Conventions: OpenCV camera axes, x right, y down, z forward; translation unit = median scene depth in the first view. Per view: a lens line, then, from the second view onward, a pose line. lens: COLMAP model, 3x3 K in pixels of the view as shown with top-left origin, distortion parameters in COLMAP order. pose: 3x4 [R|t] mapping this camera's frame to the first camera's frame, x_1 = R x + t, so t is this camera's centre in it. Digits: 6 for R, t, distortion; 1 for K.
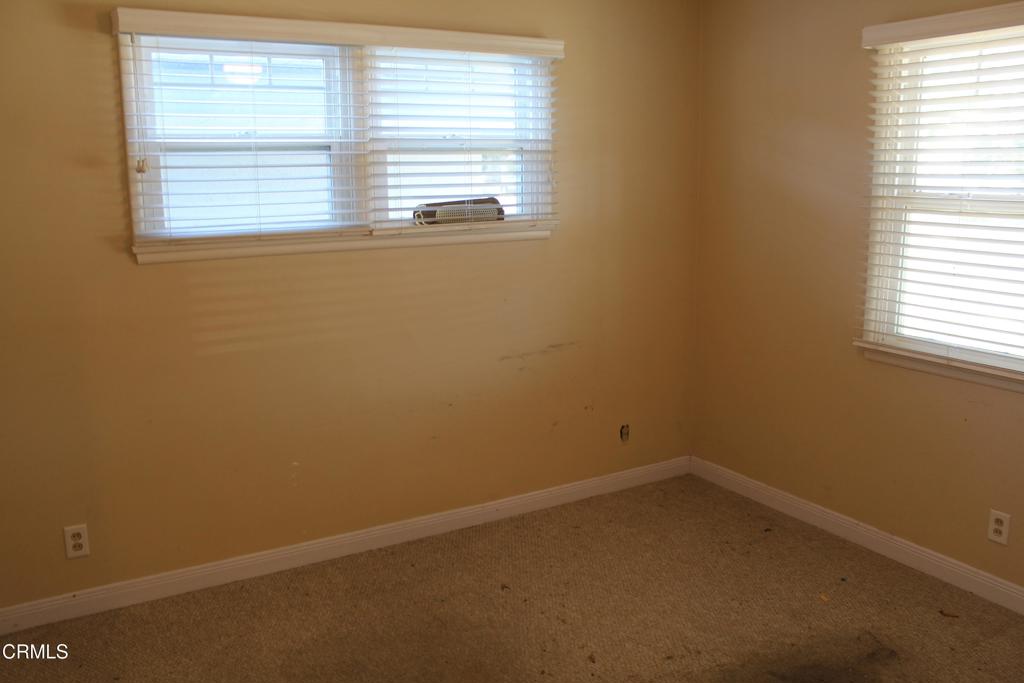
lens RADIAL K [[857.4, 0, 520.6], [0, 857.4, 340.9], [0, 0, 1]] dist [-0.169478, 0.154526]
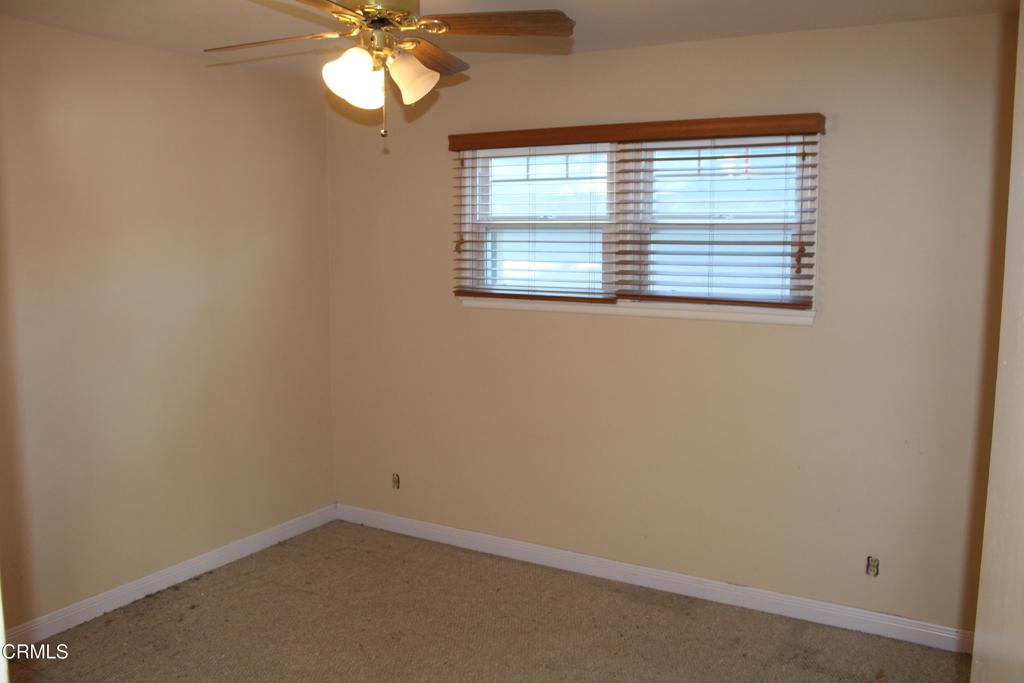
lens RADIAL K [[855.4, 0, 514.7], [0, 855.4, 345.7], [0, 0, 1]] dist [-0.164479, 0.147151]
pose [[0.468693, 0.120412, -0.875116, 0.806575], [-0.176392, 0.983472, 0.040850, -0.095561], [0.865571, 0.135218, 0.482186, 0.349363]]
